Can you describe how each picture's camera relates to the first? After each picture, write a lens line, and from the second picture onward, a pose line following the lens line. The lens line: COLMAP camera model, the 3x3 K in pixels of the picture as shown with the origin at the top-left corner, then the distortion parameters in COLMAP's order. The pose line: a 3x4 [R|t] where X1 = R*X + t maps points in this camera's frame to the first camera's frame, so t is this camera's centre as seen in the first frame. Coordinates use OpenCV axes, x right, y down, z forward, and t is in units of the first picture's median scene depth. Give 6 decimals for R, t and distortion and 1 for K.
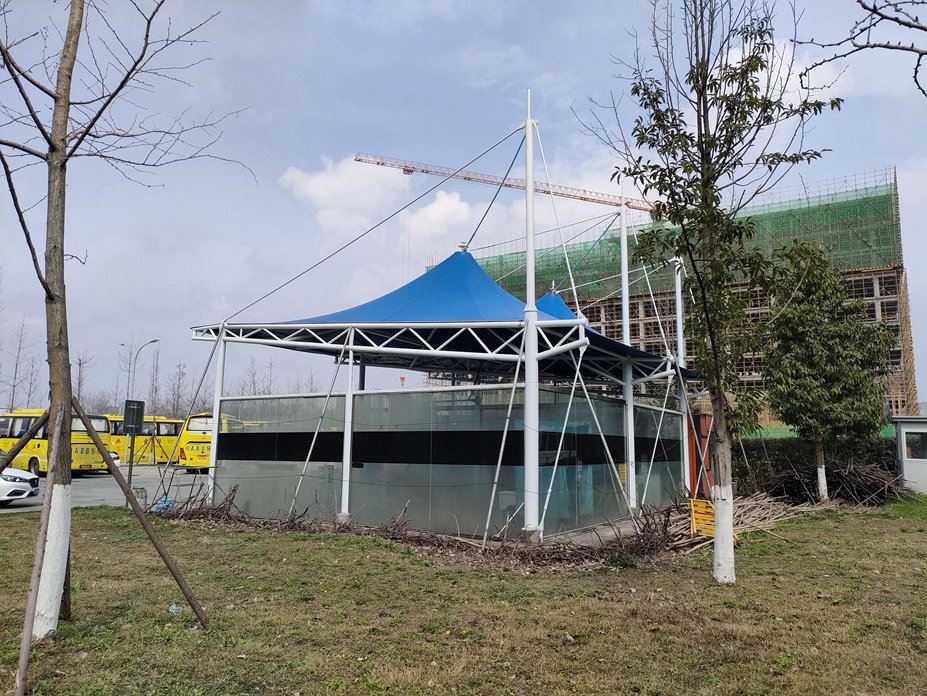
lens RADIAL K [[679.9, 0, 463.5], [0, 679.9, 348.0], [0, 0, 1]] dist [0.037779, -0.006349]
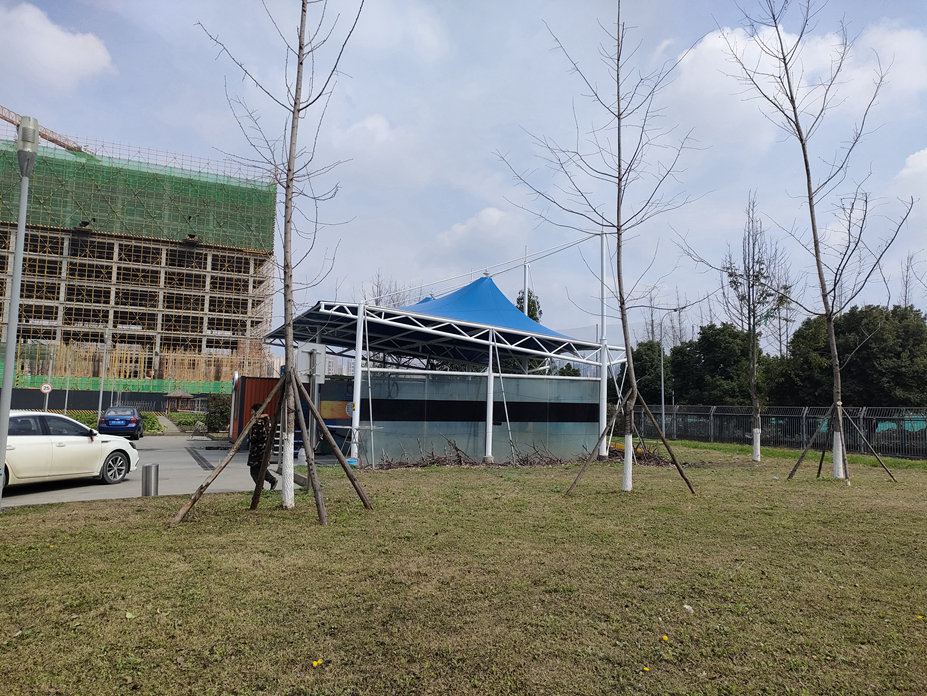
lens RADIAL K [[684.6, 0, 463.5], [0, 684.6, 348.0], [0, 0, 1]] dist [0.032457, -0.004454]
pose [[0.553518, 0.074357, 0.829512, -1.426790], [-0.133472, 0.991053, 0.000226, 0.017119], [-0.822073, -0.110842, 0.558490, 0.234843]]
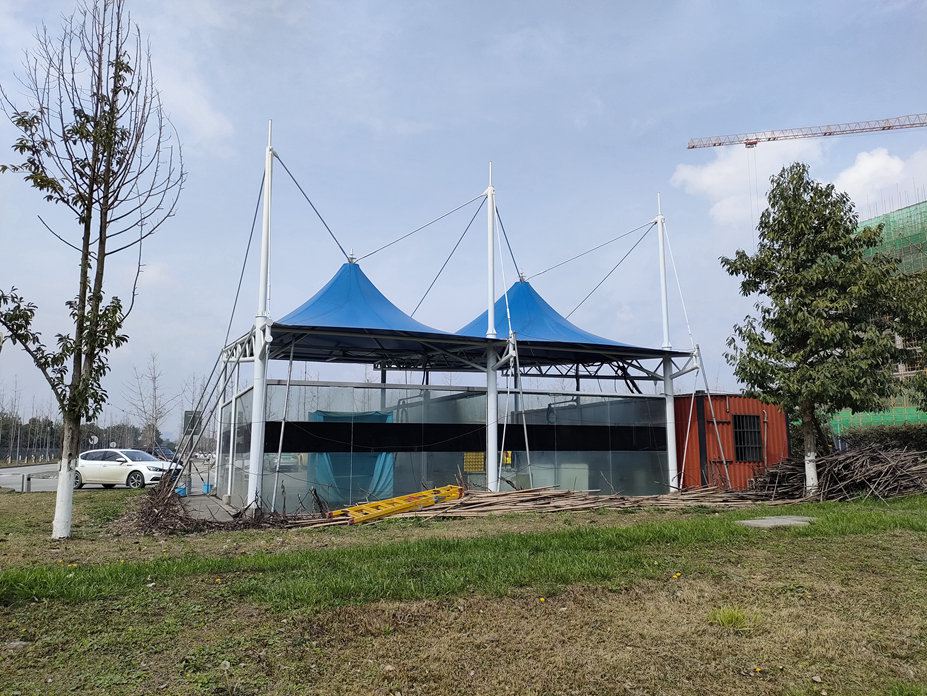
lens RADIAL K [[684.6, 0, 463.5], [0, 684.6, 348.0], [0, 0, 1]] dist [0.032457, -0.004454]
pose [[0.829985, -0.096973, -0.549291, 0.862352], [0.093859, 0.995010, -0.033840, 0.058695], [0.549832, -0.023469, 0.834945, 0.196687]]
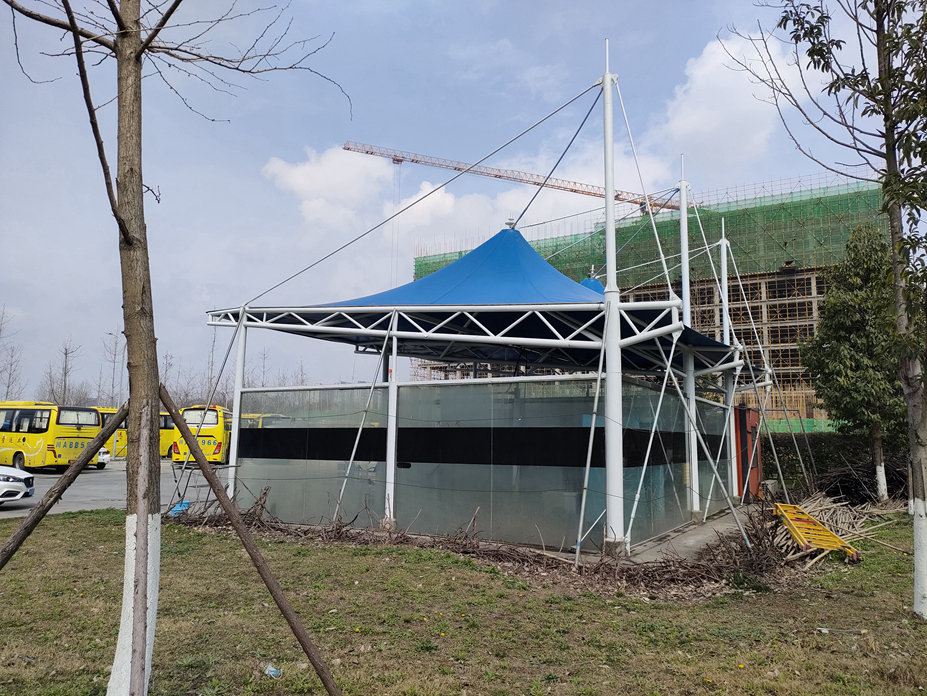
lens RADIAL K [[679.9, 0, 463.5], [0, 679.9, 348.0], [0, 0, 1]] dist [0.037779, -0.006349]
pose [[0.999693, 0.004318, 0.024379, -0.097746], [-0.004570, 0.999936, 0.010303, 0.008801], [-0.024333, -0.010412, 0.999650, 0.105694]]
